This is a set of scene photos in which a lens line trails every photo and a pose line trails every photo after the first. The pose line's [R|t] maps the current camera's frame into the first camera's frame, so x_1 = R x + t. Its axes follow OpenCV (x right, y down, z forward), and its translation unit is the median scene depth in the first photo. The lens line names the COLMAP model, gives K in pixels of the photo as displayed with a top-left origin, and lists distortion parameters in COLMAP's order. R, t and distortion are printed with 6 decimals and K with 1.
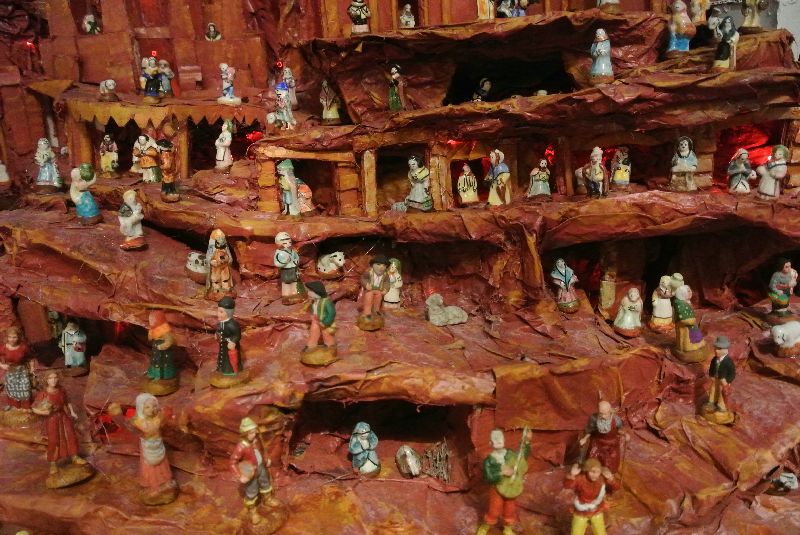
lens RADIAL K [[612.7, 0, 396.2], [0, 612.7, 269.7], [0, 0, 1]] dist [-0.093413, 0.038461]
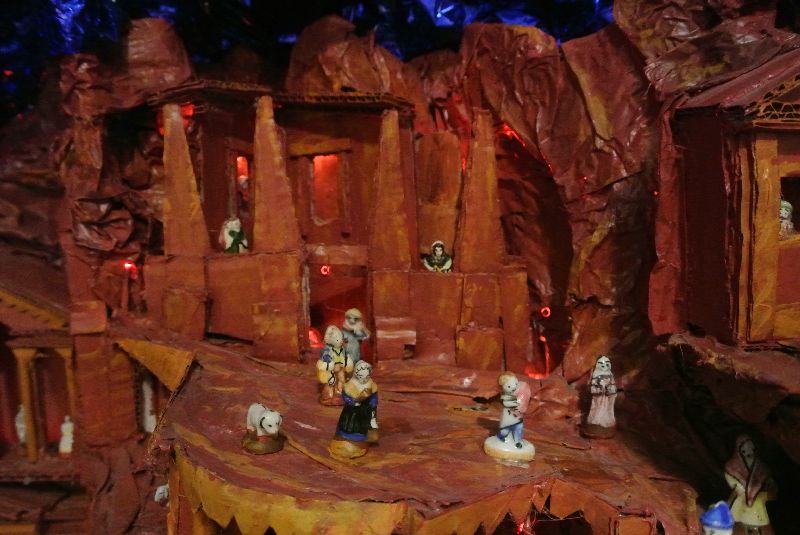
lens RADIAL K [[642.6, 0, 398.4], [0, 642.6, 274.7], [0, 0, 1]] dist [-0.092299, 0.040777]
pose [[0.985173, 0.054758, -0.162591, -0.361849], [-0.083945, 0.980357, -0.178475, -0.397023], [0.149624, 0.189477, 0.970418, 0.609487]]
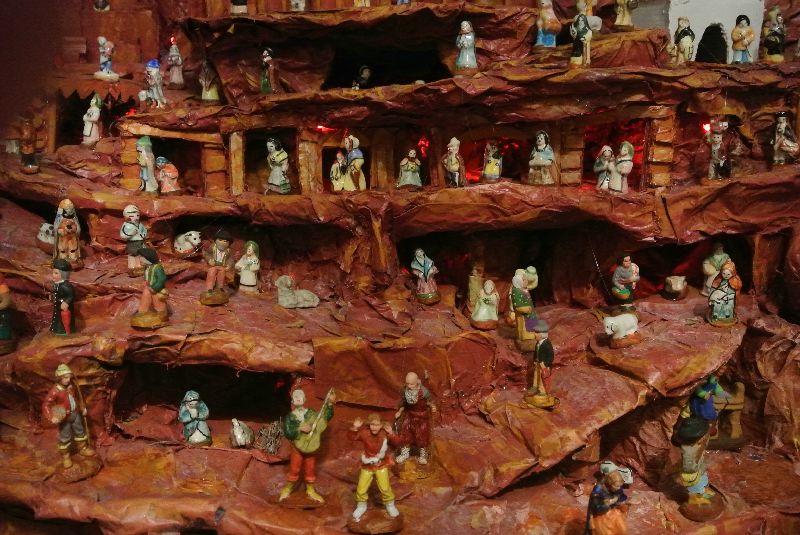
lens RADIAL K [[764.3, 0, 395.7], [0, 764.3, 267.1], [0, 0, 1]] dist [-0.064636, 0.000000]
pose [[0.998430, 0.045278, 0.032979, 0.195872], [-0.043779, 0.998034, -0.044845, 0.070919], [-0.034945, 0.043331, 0.998449, -0.246190]]
